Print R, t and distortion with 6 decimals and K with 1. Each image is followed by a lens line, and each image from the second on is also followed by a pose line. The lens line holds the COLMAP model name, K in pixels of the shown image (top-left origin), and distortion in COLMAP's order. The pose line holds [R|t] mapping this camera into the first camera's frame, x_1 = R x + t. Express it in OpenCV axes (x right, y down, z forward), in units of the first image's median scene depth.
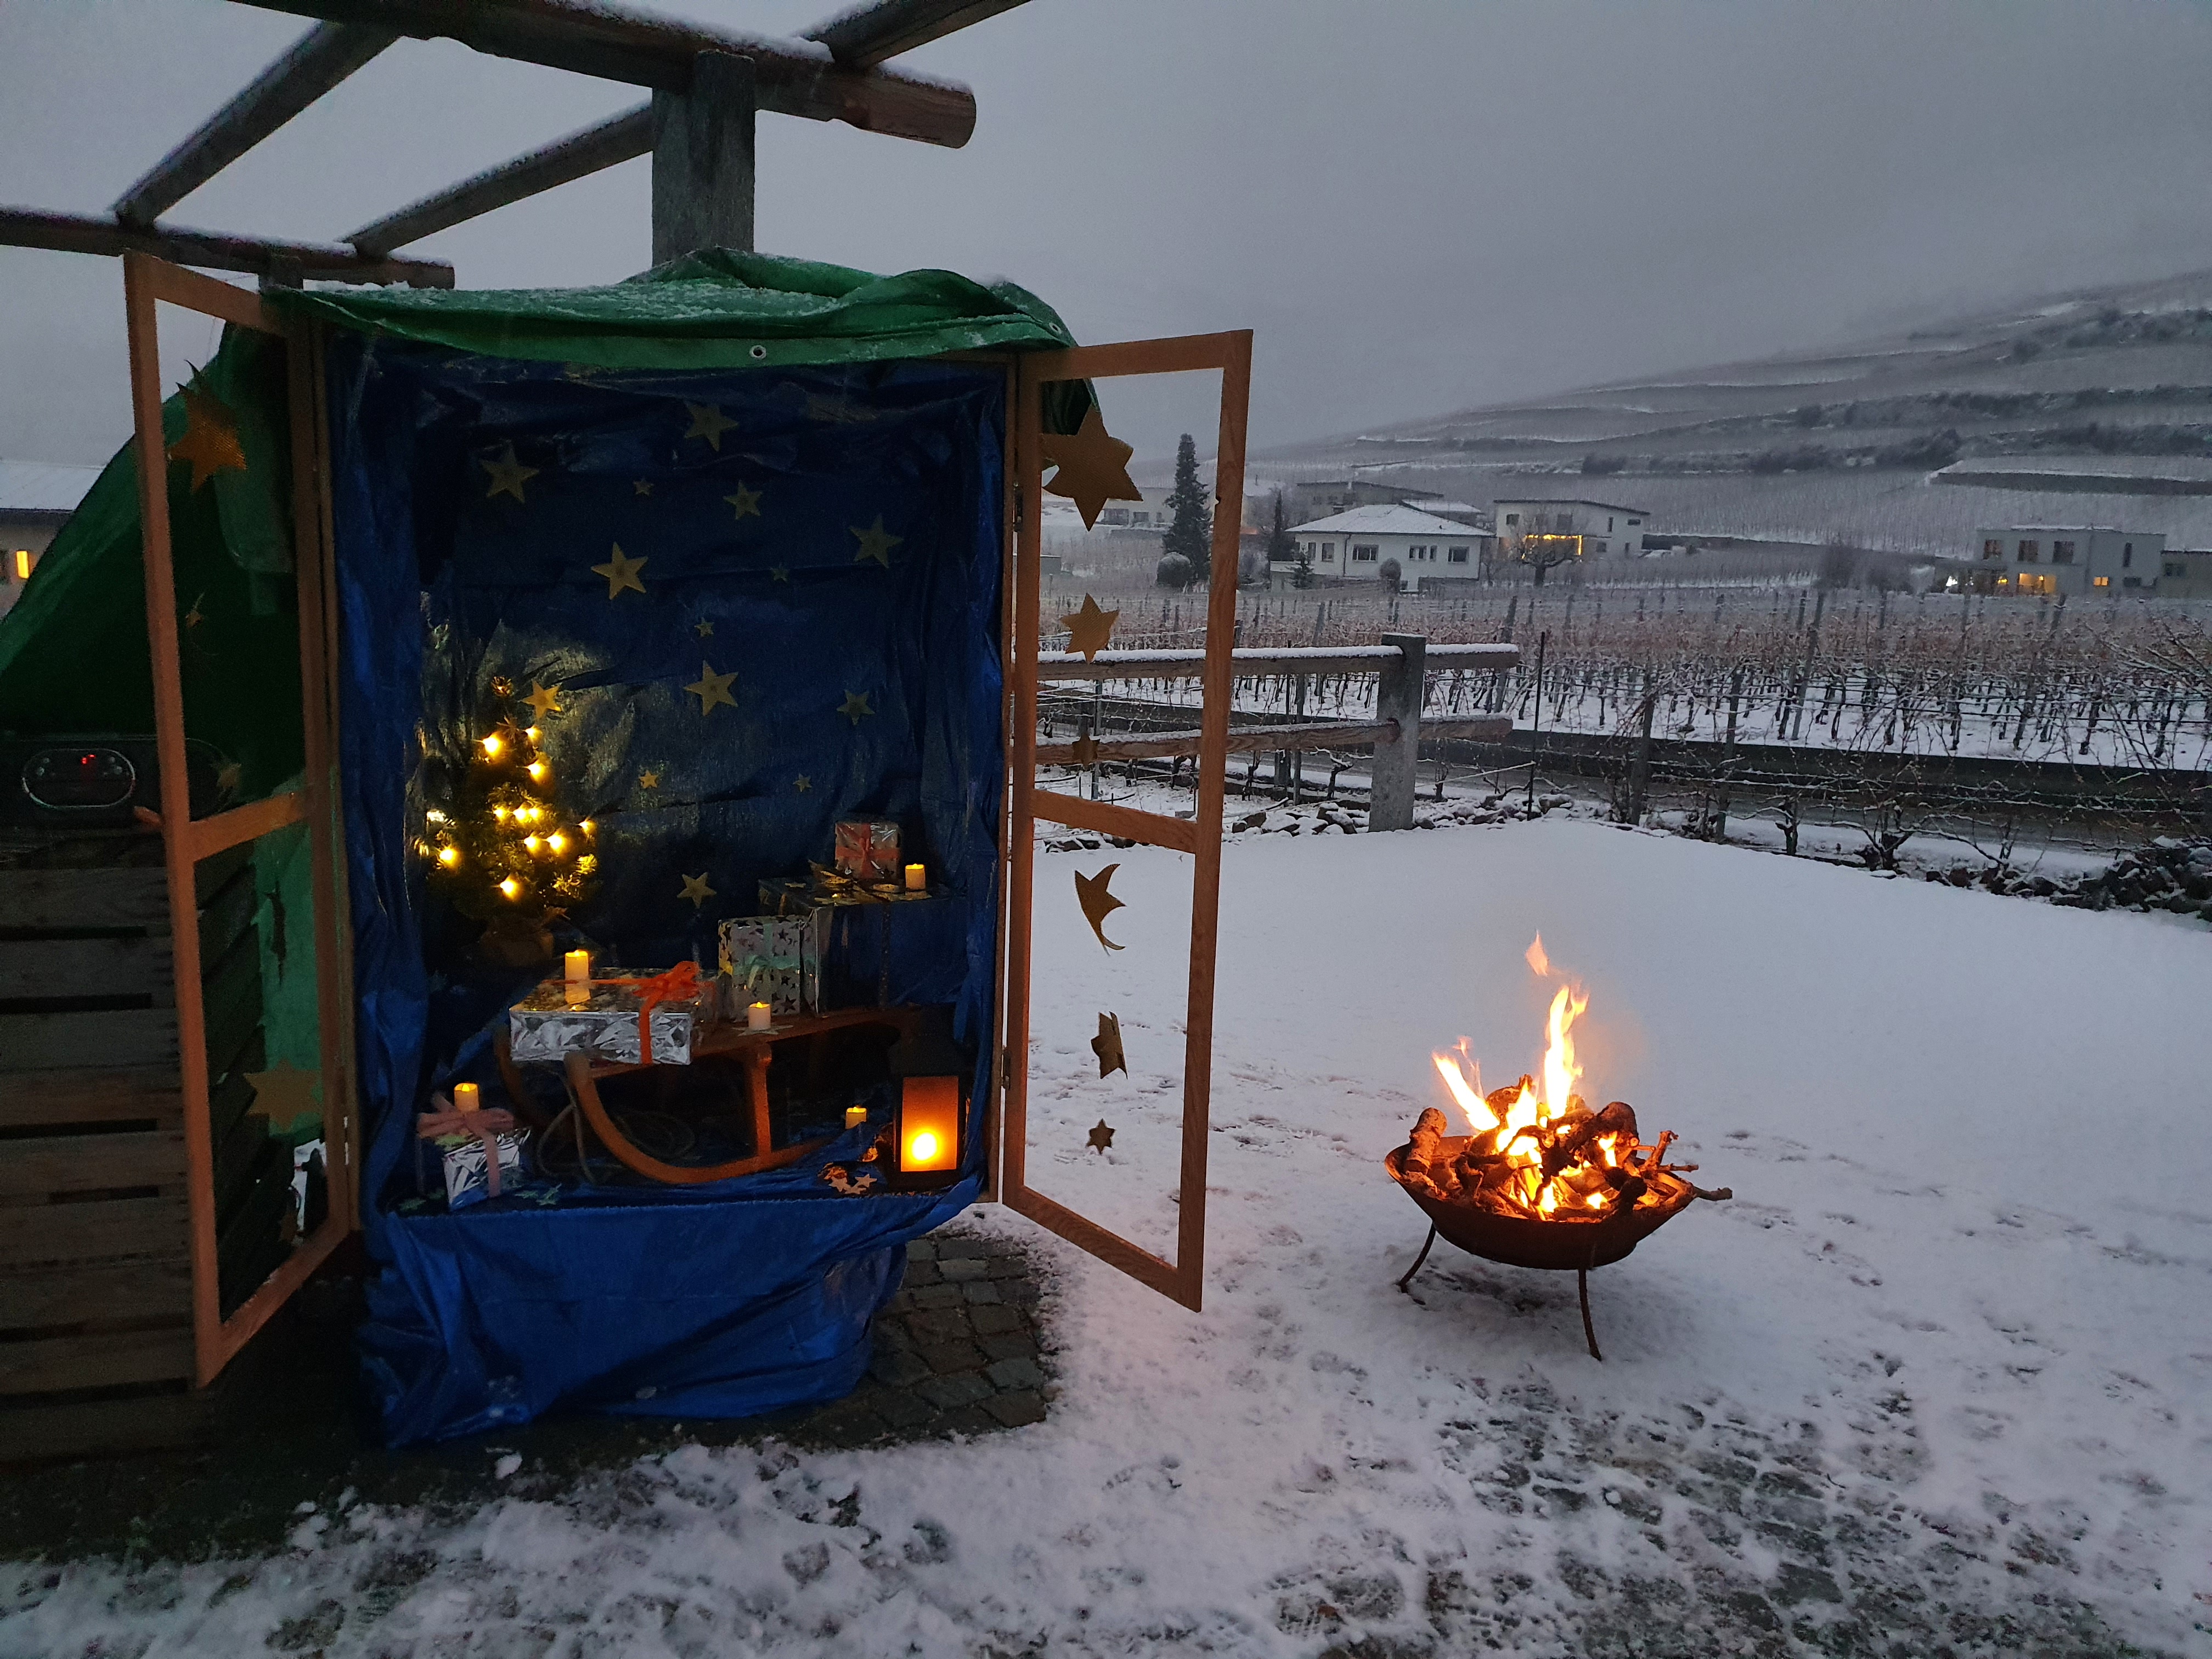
lens RADIAL K [[1710.1, 0, 1111.2], [0, 1710.1, 846.4], [0, 0, 1]] dist [0.048567, -0.040228]
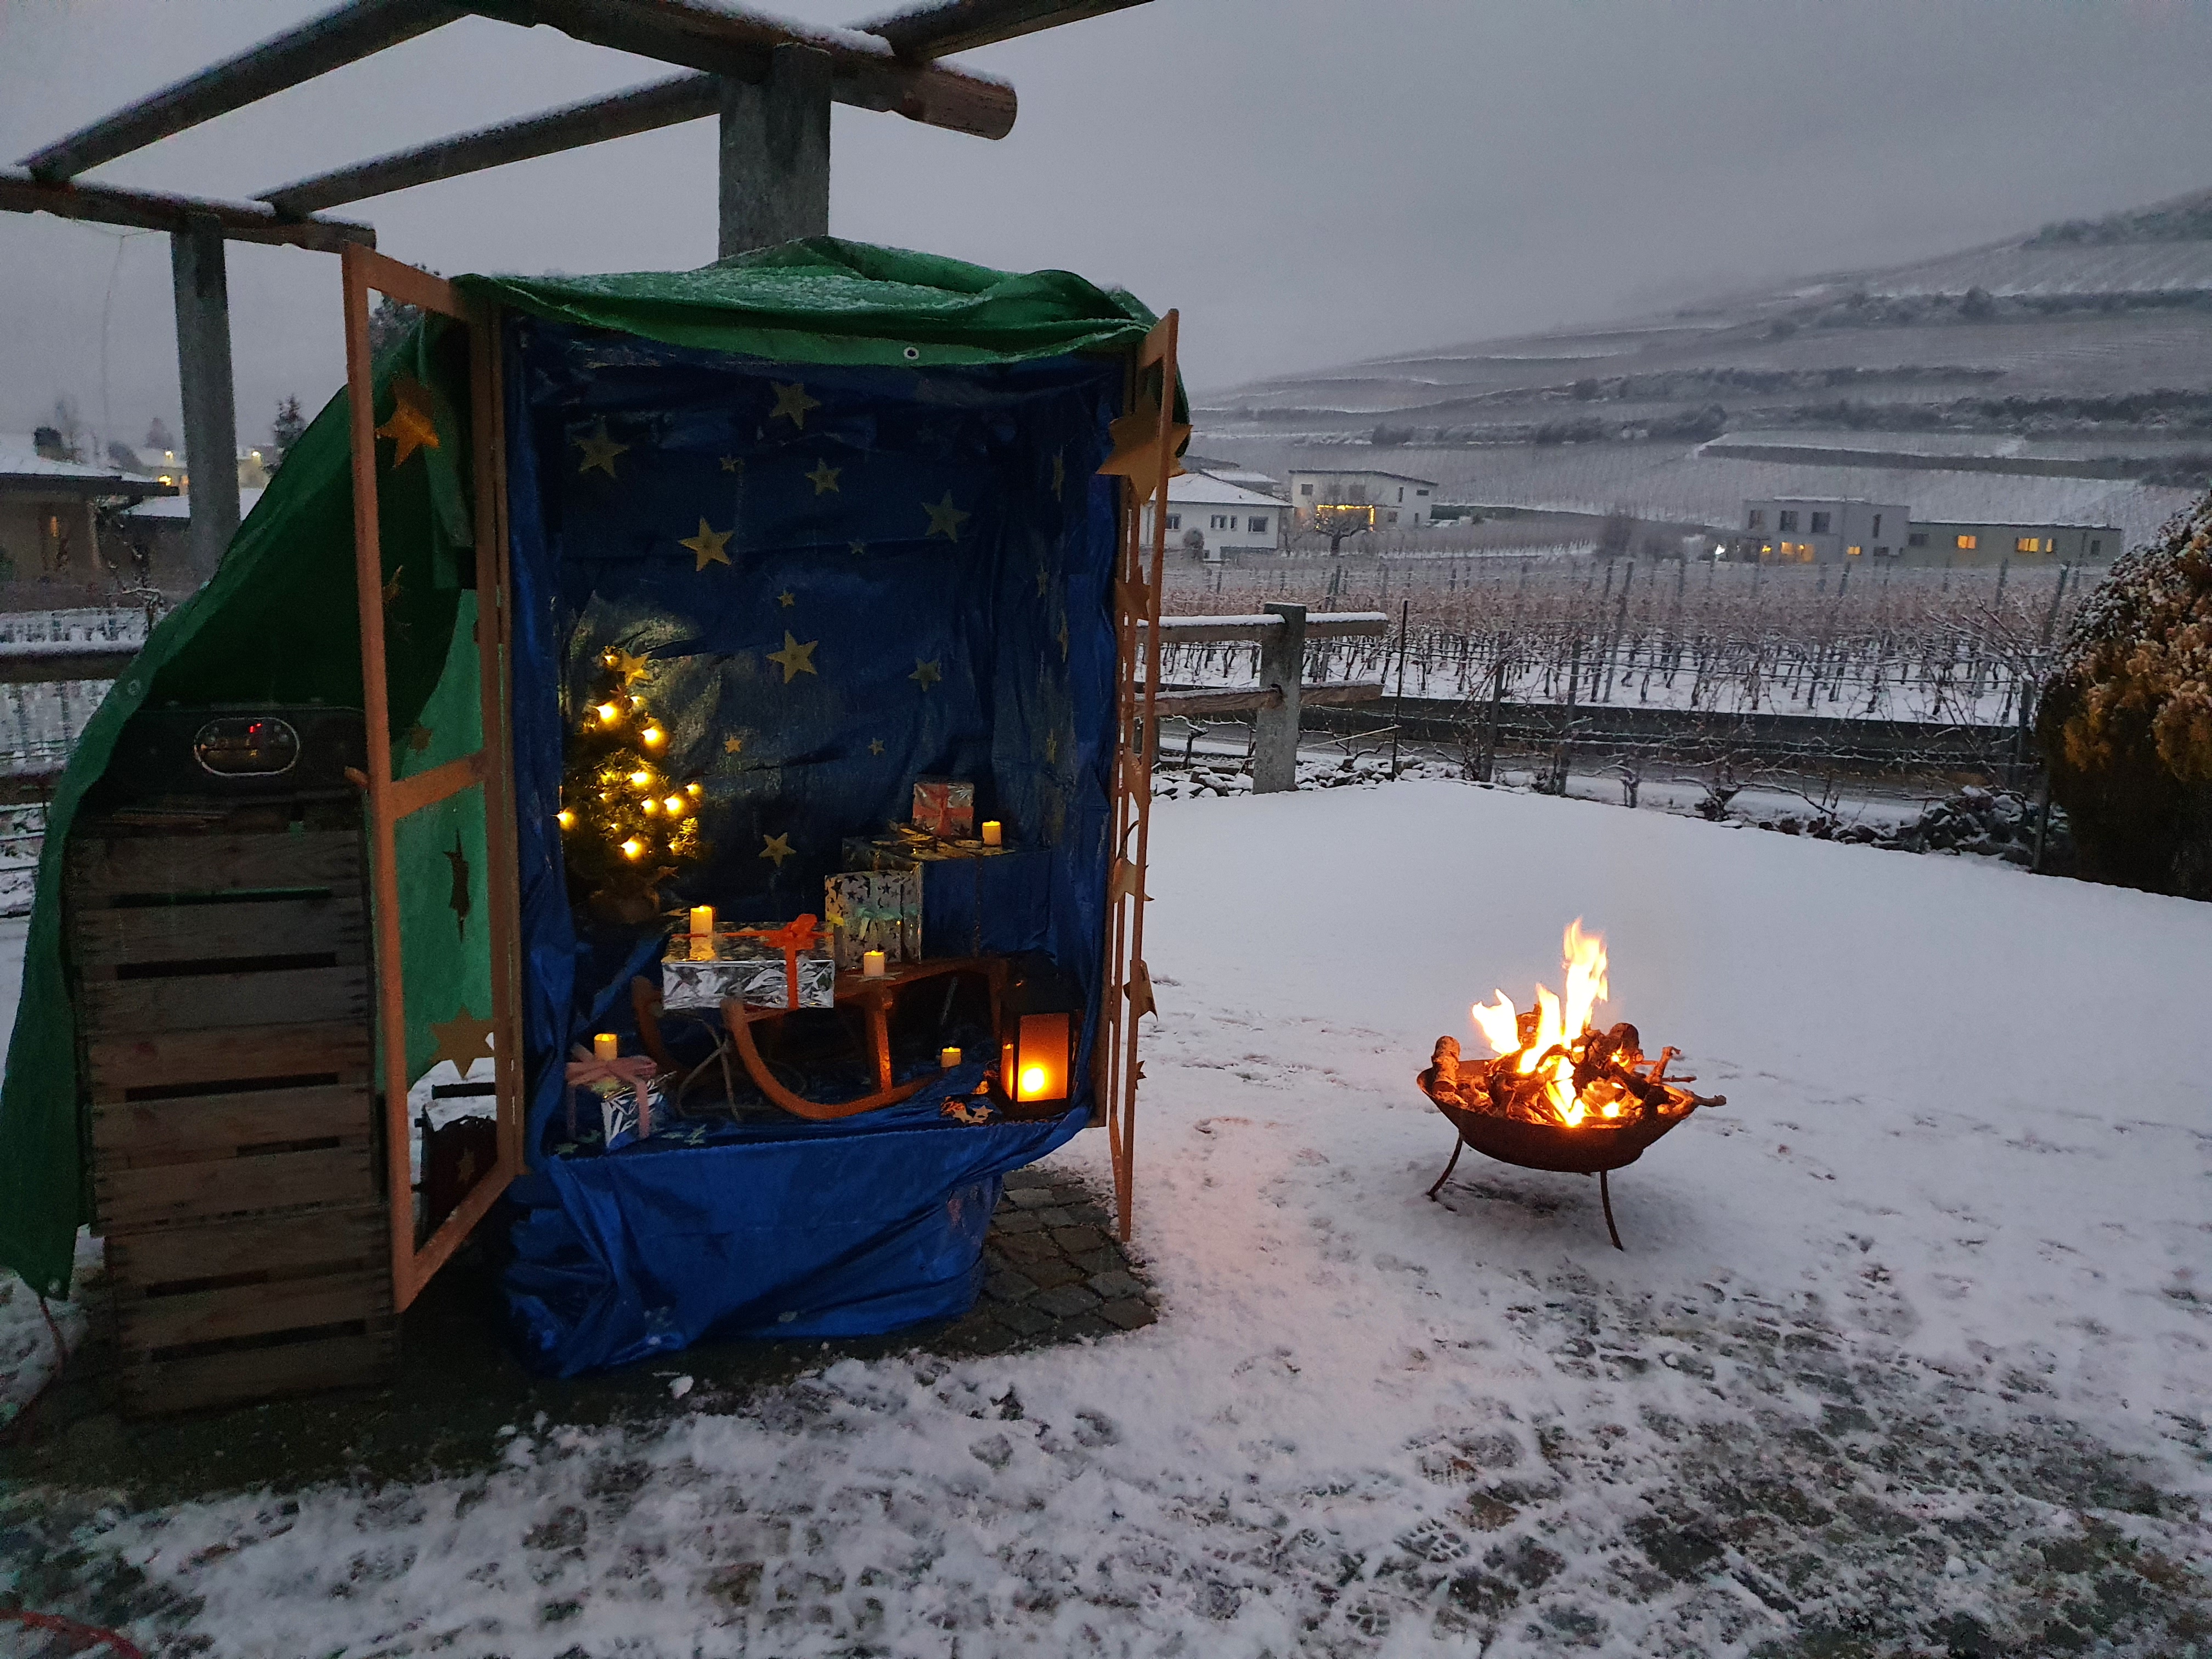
lens RADIAL K [[1710.1, 0, 1111.9], [0, 1710.1, 858.8], [0, 0, 1]] dist [0.048567, -0.040228]
pose [[0.992798, -0.019122, 0.118268, -0.180194], [0.016114, 0.999523, 0.026338, 0.007454], [-0.118716, -0.024242, 0.992632, -0.073067]]
